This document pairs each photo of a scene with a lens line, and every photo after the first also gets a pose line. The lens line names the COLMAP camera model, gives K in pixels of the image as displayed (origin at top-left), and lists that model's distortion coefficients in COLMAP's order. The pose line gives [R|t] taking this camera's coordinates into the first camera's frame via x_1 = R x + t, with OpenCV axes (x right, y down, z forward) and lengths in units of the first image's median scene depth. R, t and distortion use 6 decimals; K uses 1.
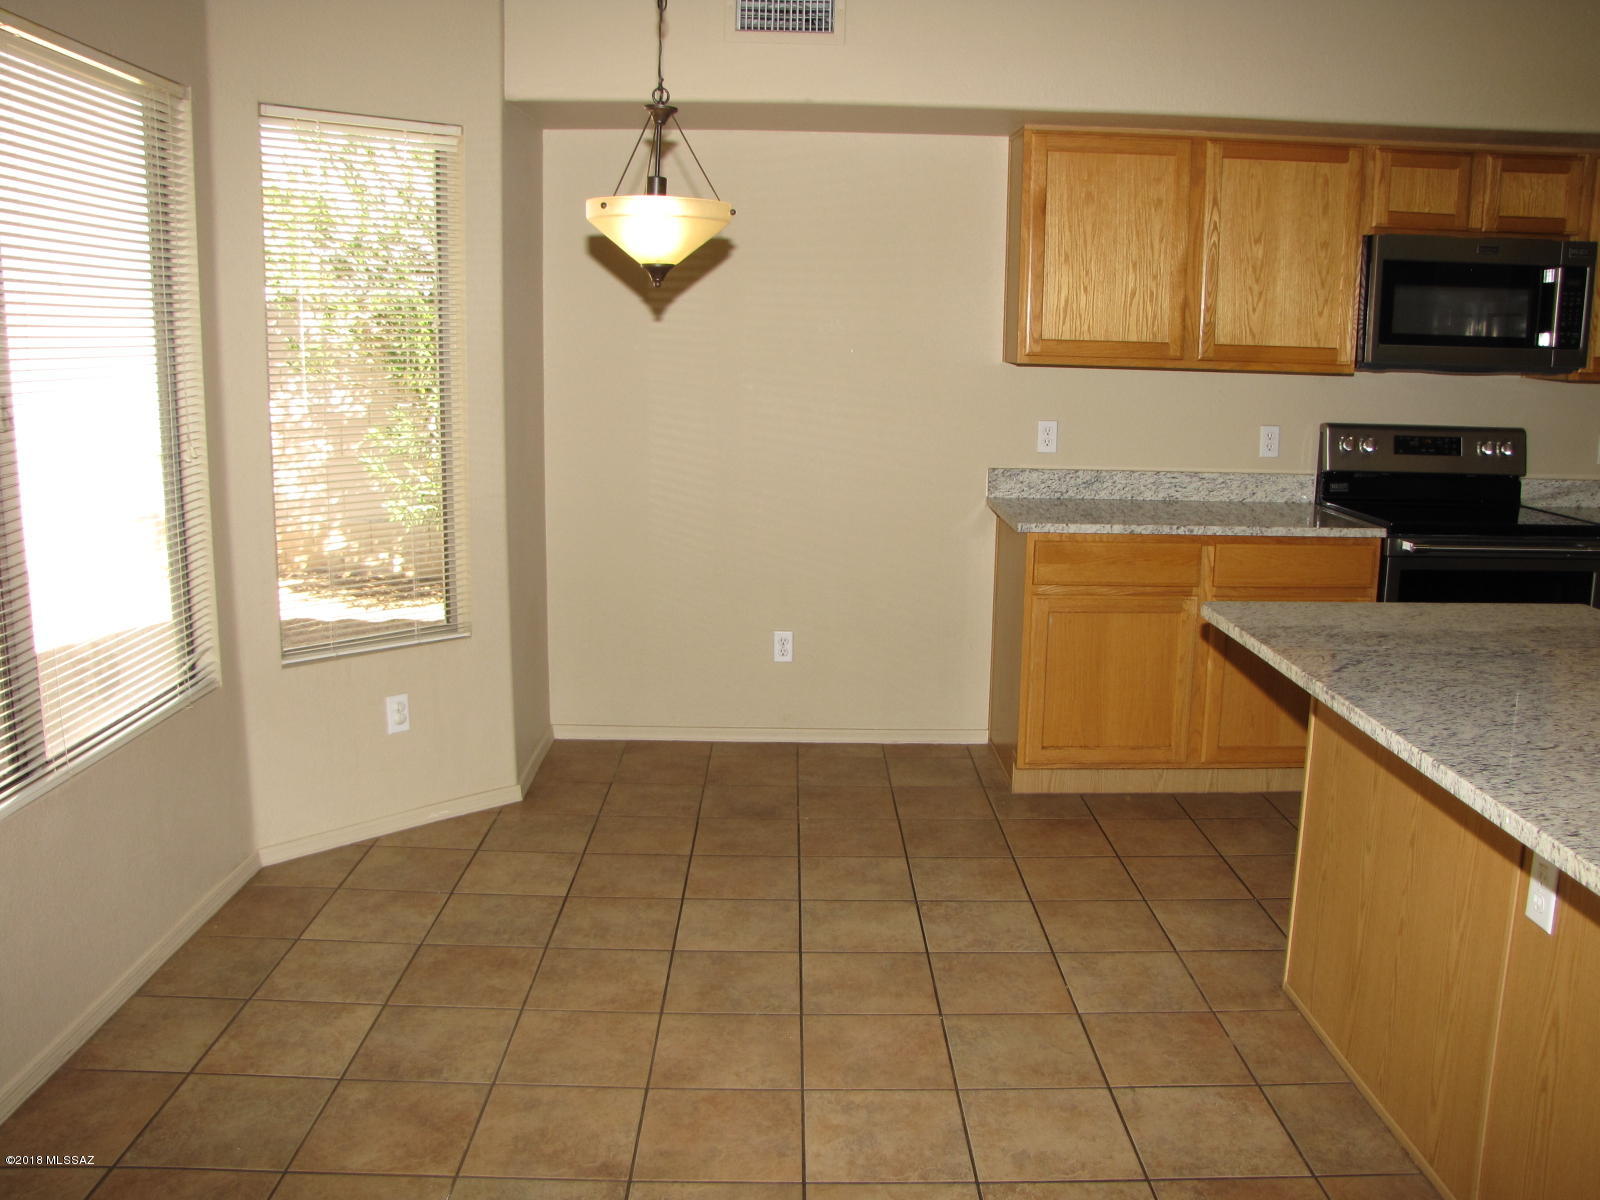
lens RADIAL K [[1350.9, 0, 816.5], [0, 1350.9, 565.1], [0, 0, 1]] dist [-0.186243, 0.162636]
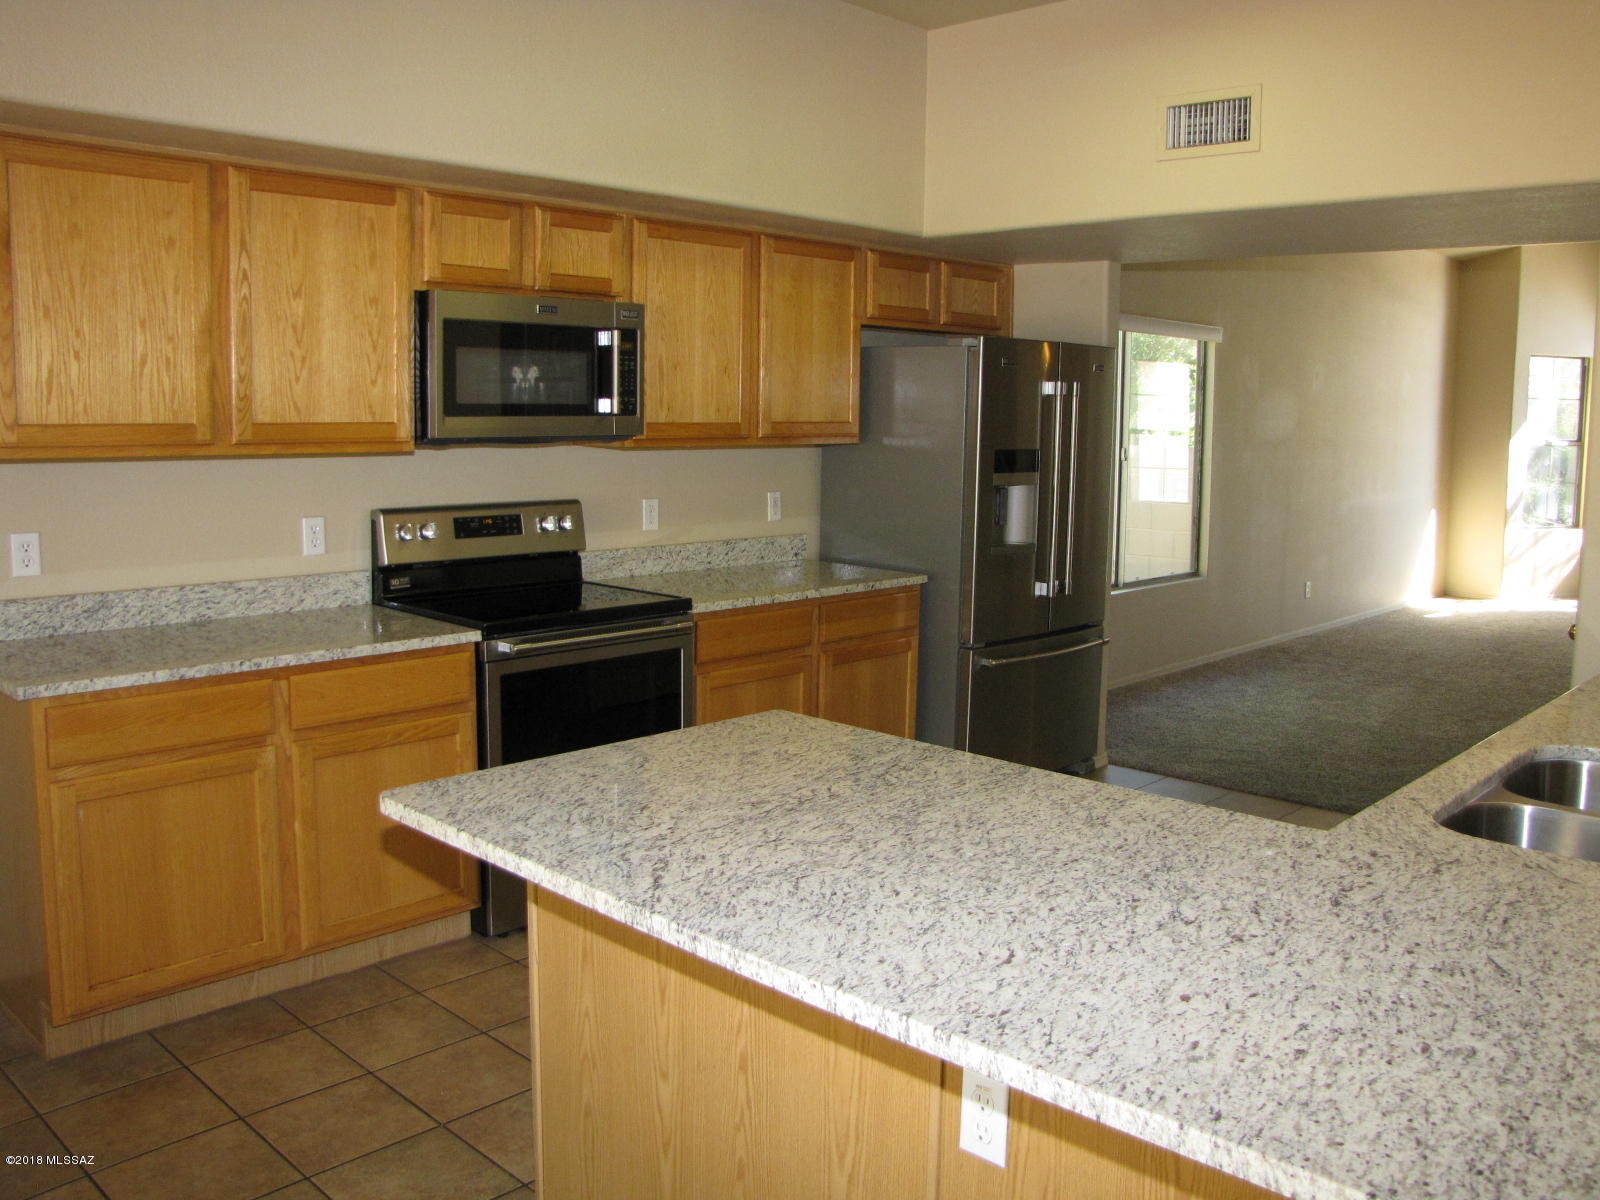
lens RADIAL K [[1350.9, 0, 816.5], [0, 1350.9, 565.1], [0, 0, 1]] dist [-0.186243, 0.162636]
pose [[0.698289, -0.086023, 0.710628, -0.029701], [0.114276, 0.993417, 0.007963, -0.050255], [-0.706635, 0.075647, 0.703523, 0.215422]]
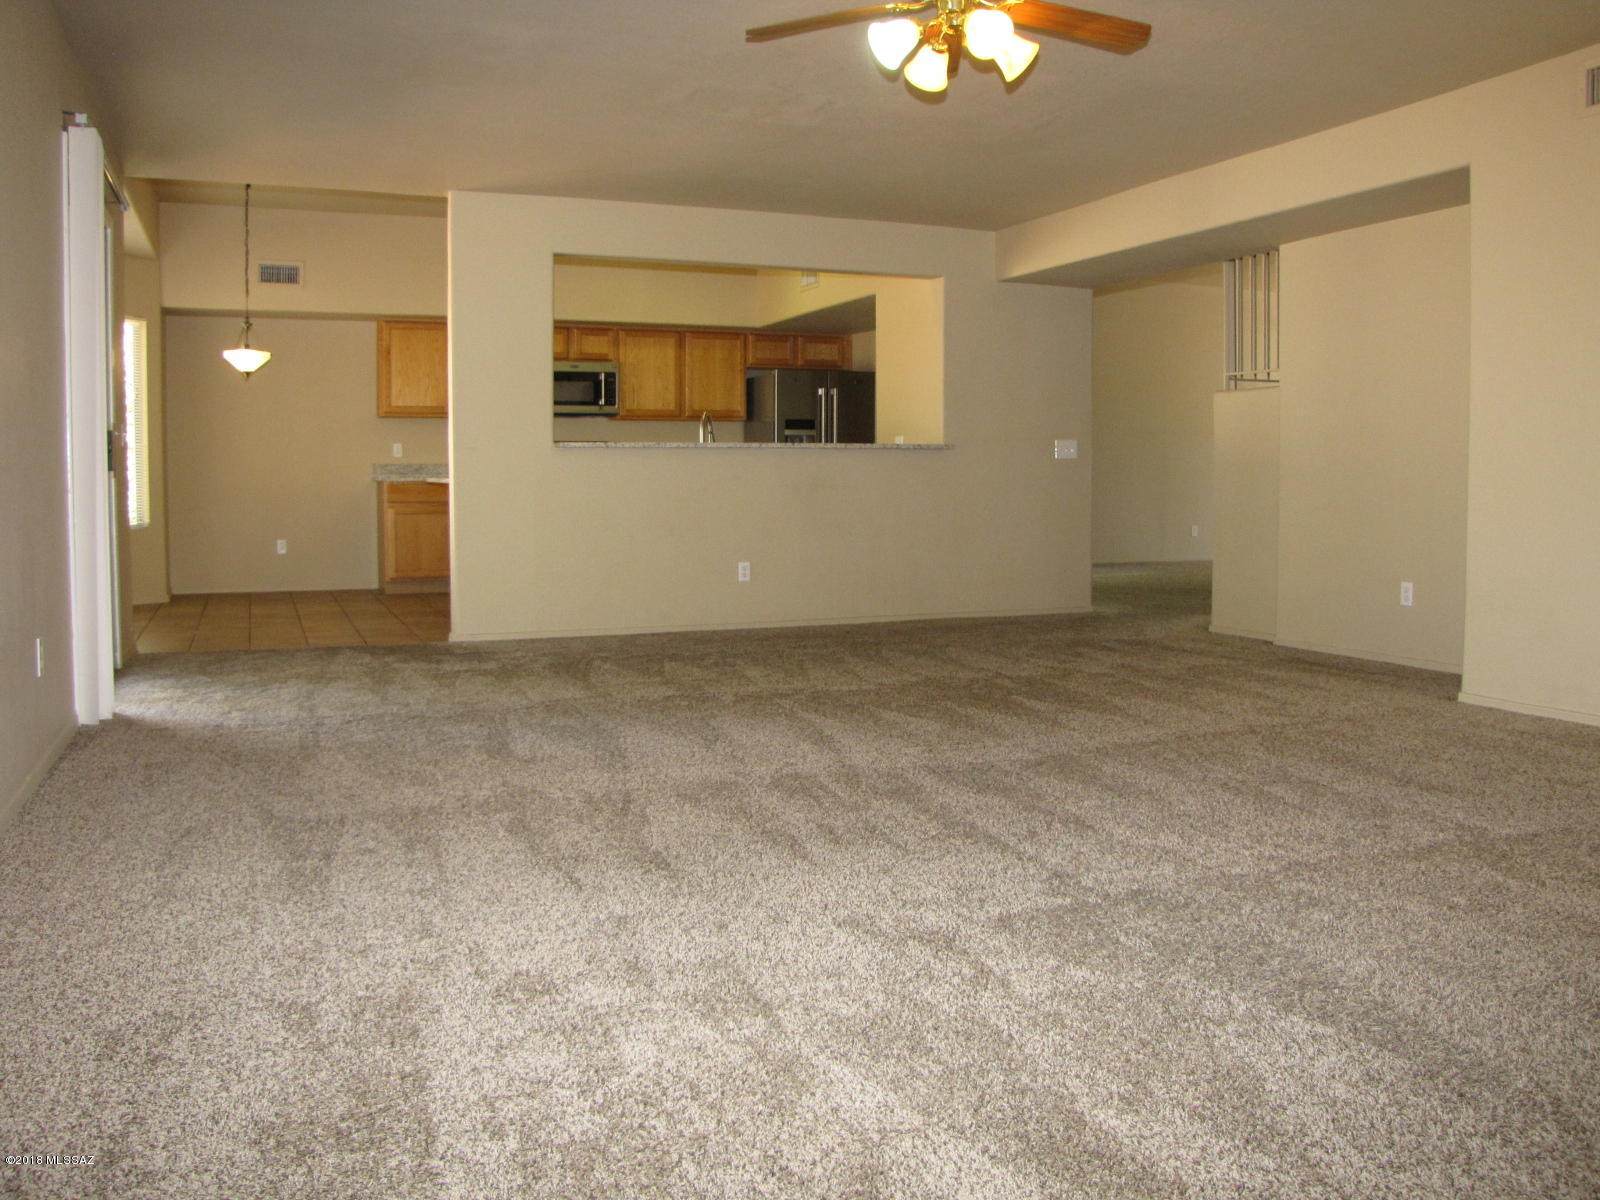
lens RADIAL K [[1350.9, 0, 816.5], [0, 1350.9, 565.1], [0, 0, 1]] dist [-0.186243, 0.162636]
pose [[0.925357, -0.039043, 0.377081, -0.032446], [0.074396, 0.994043, -0.079646, 0.368684], [-0.371726, 0.101754, 0.922749, -1.481595]]
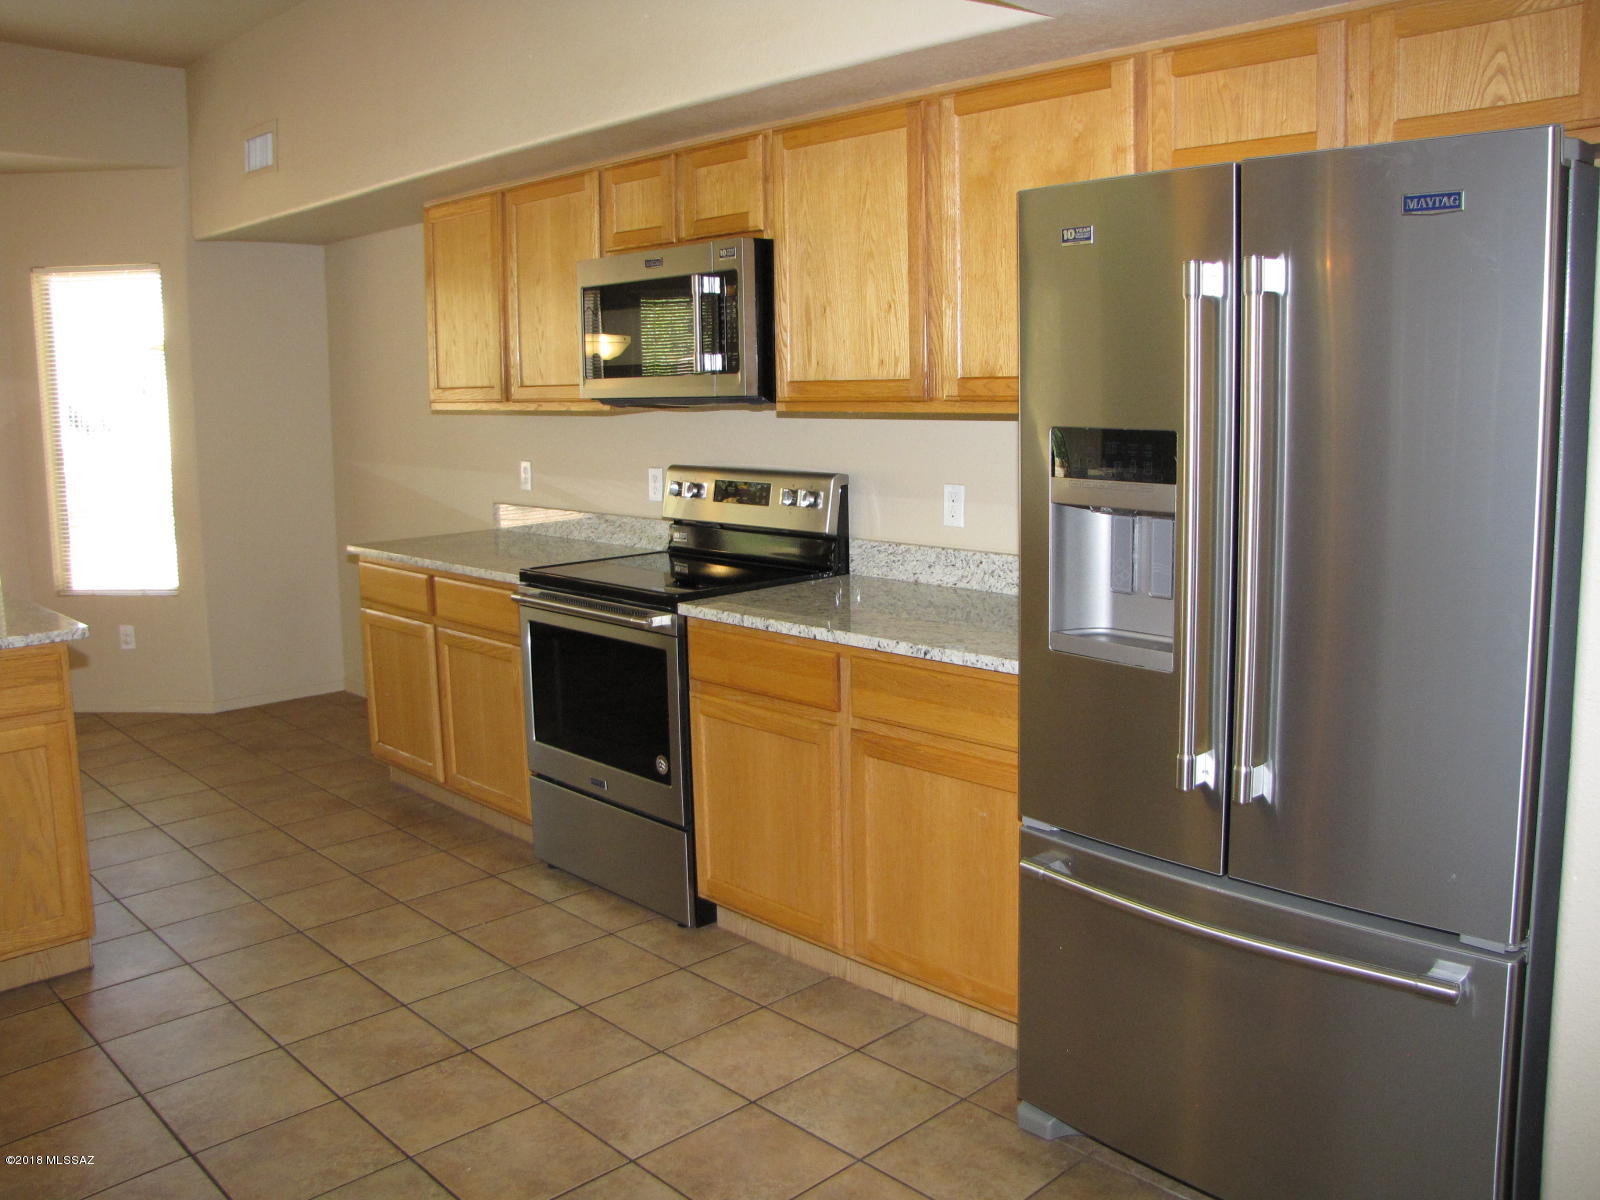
lens RADIAL K [[1350.9, 0, 816.5], [0, 1350.9, 565.1], [0, 0, 1]] dist [-0.186243, 0.162636]
pose [[0.684476, 0.073189, -0.725352, 1.230016], [-0.097001, 0.995245, 0.008887, -0.061890], [0.722553, 0.064277, 0.688321, 0.471894]]
